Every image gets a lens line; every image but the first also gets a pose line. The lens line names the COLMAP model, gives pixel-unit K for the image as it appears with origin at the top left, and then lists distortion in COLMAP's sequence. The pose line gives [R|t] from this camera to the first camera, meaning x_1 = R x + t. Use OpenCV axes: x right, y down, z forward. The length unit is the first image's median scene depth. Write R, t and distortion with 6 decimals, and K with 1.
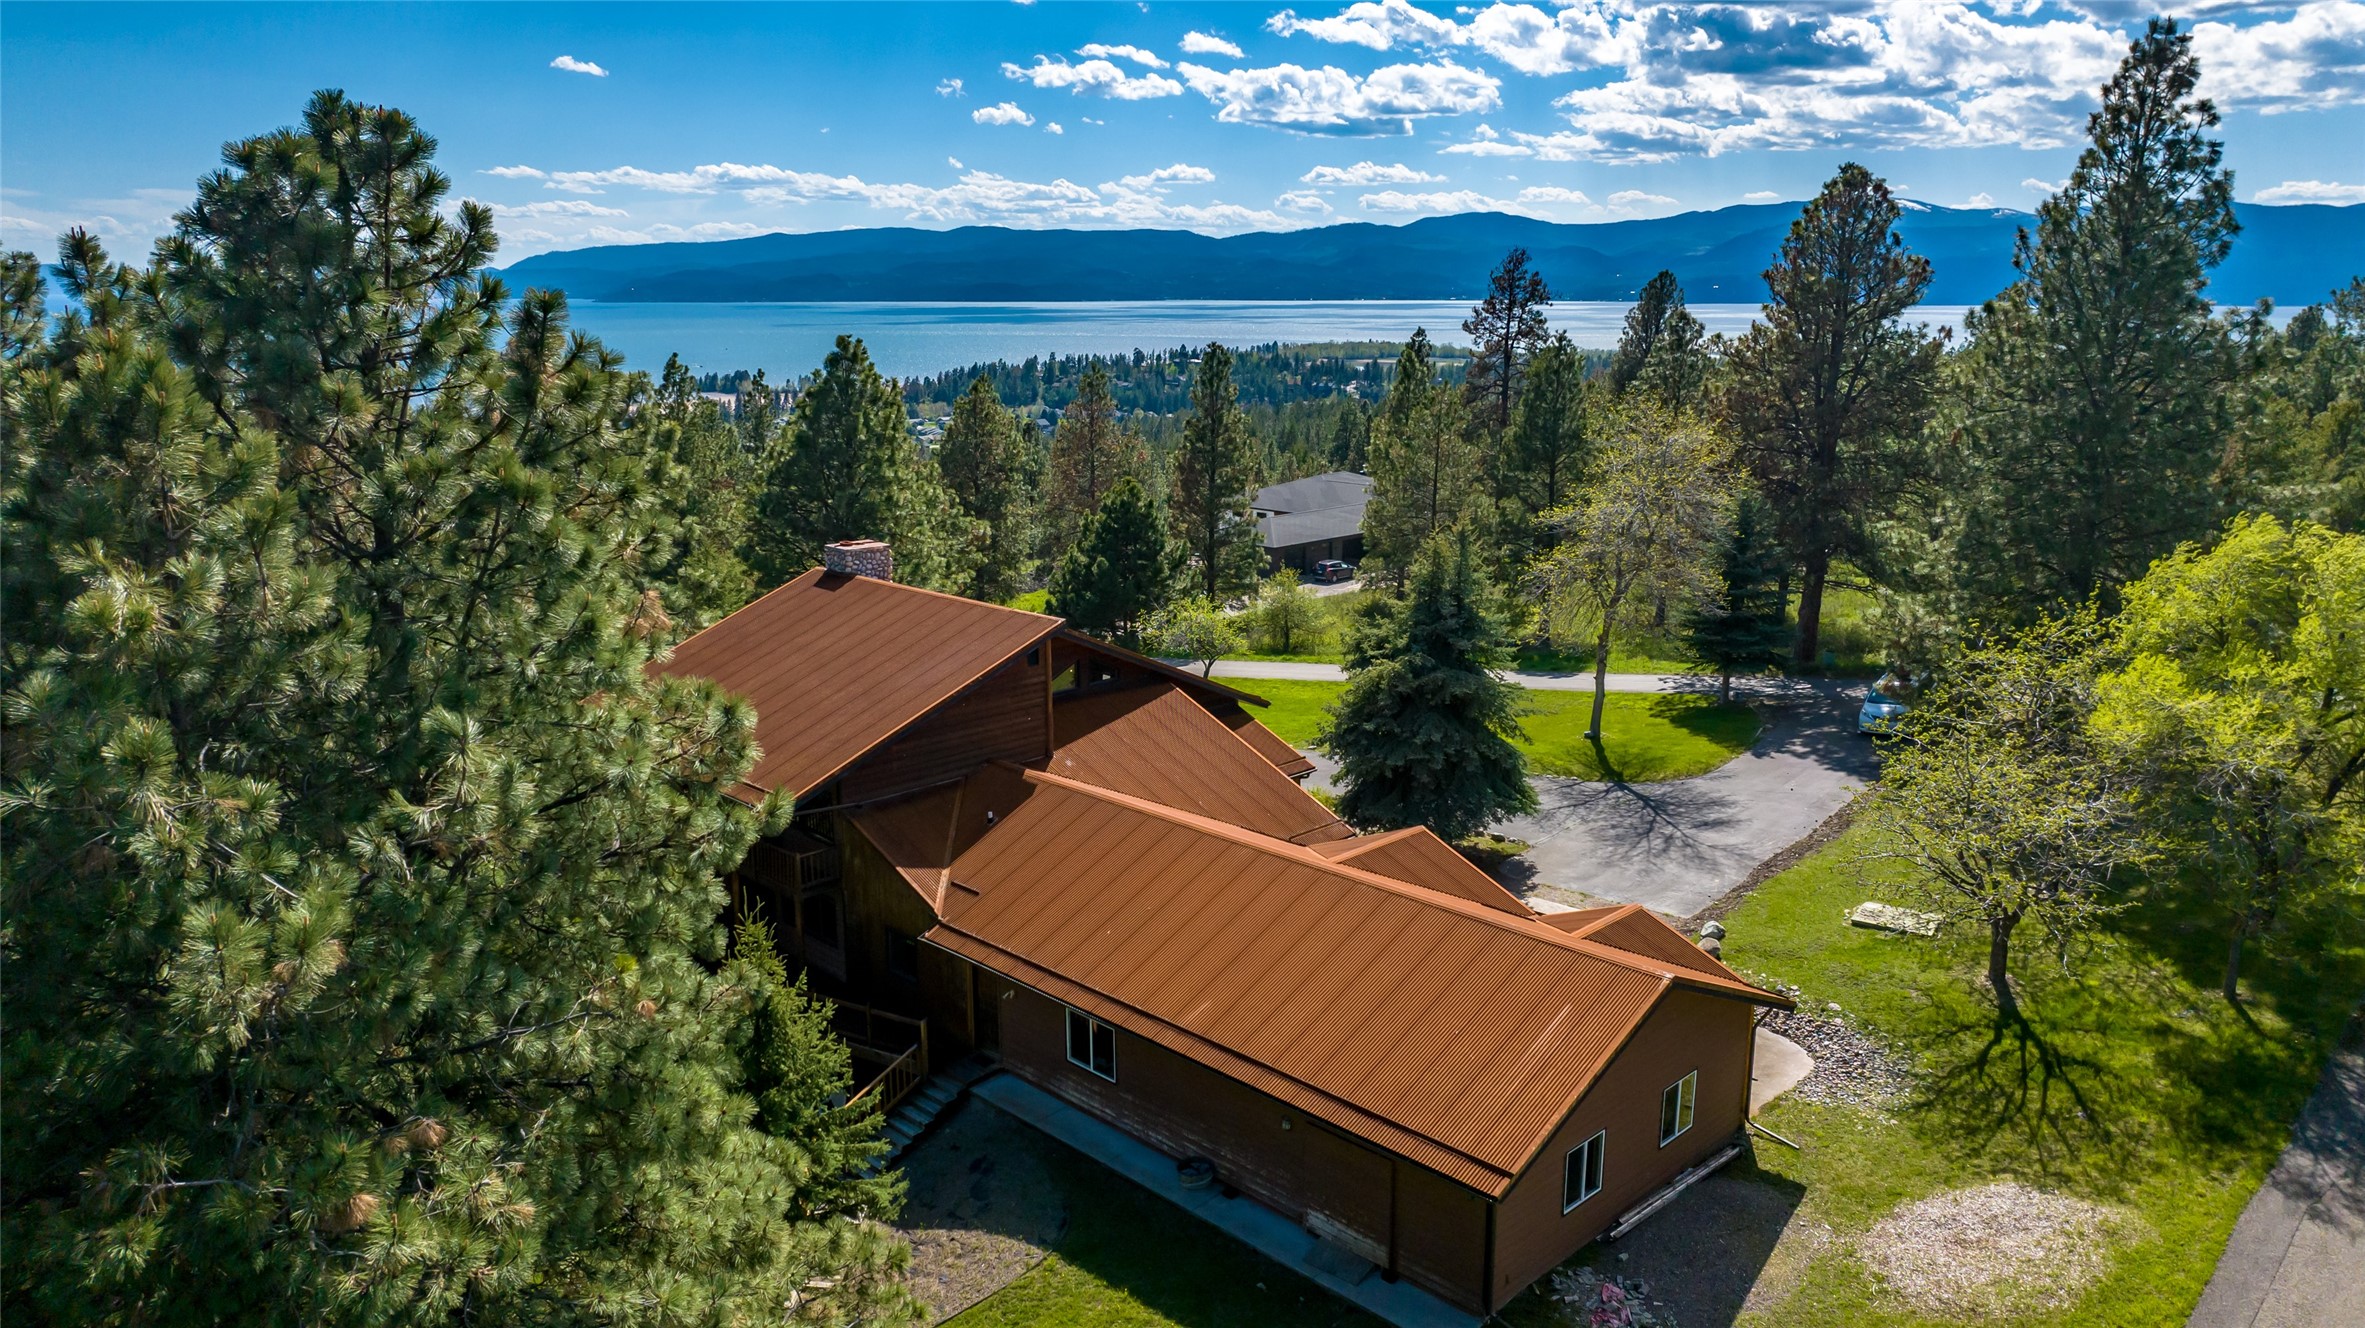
lens RADIAL K [[1650.3, 0, 1182.2], [0, 1650.3, 661.3], [0, 0, 1]] dist [-0.053453, 0.046626]
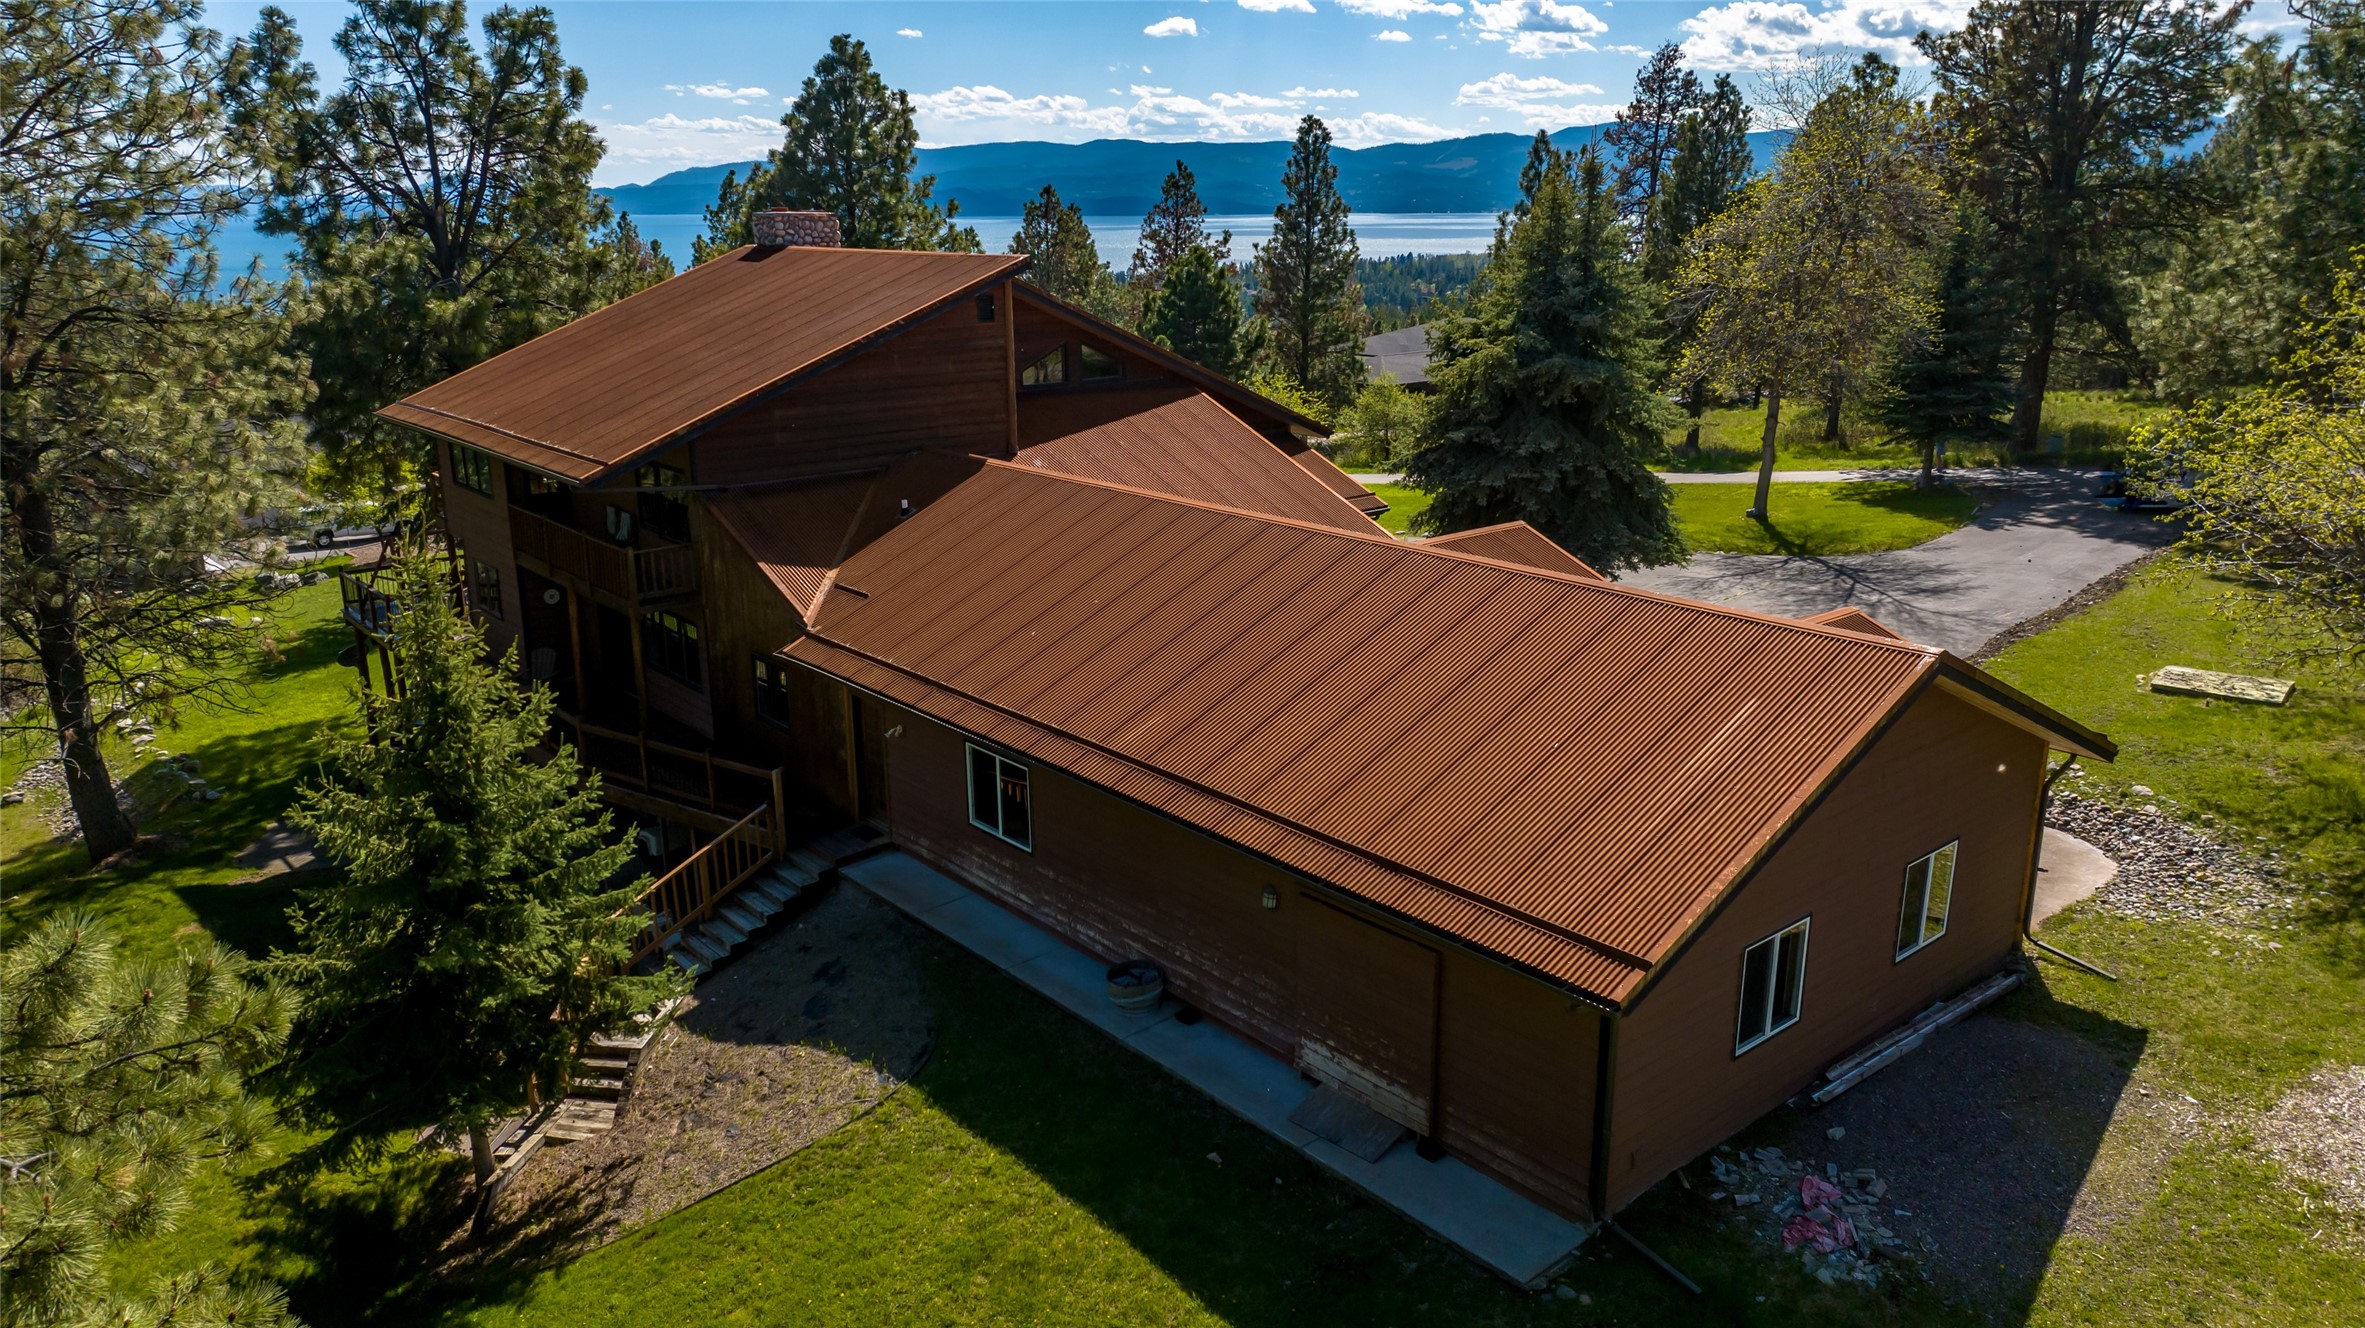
lens RADIAL K [[1650.3, 0, 1180.3], [0, 1650.3, 670.9], [0, 0, 1]] dist [-0.053453, 0.046626]
pose [[0.996807, 0.016580, -0.078102, 0.071423], [-0.012215, 0.998354, 0.056034, 0.152518], [0.078903, -0.054901, 0.995369, 0.369302]]
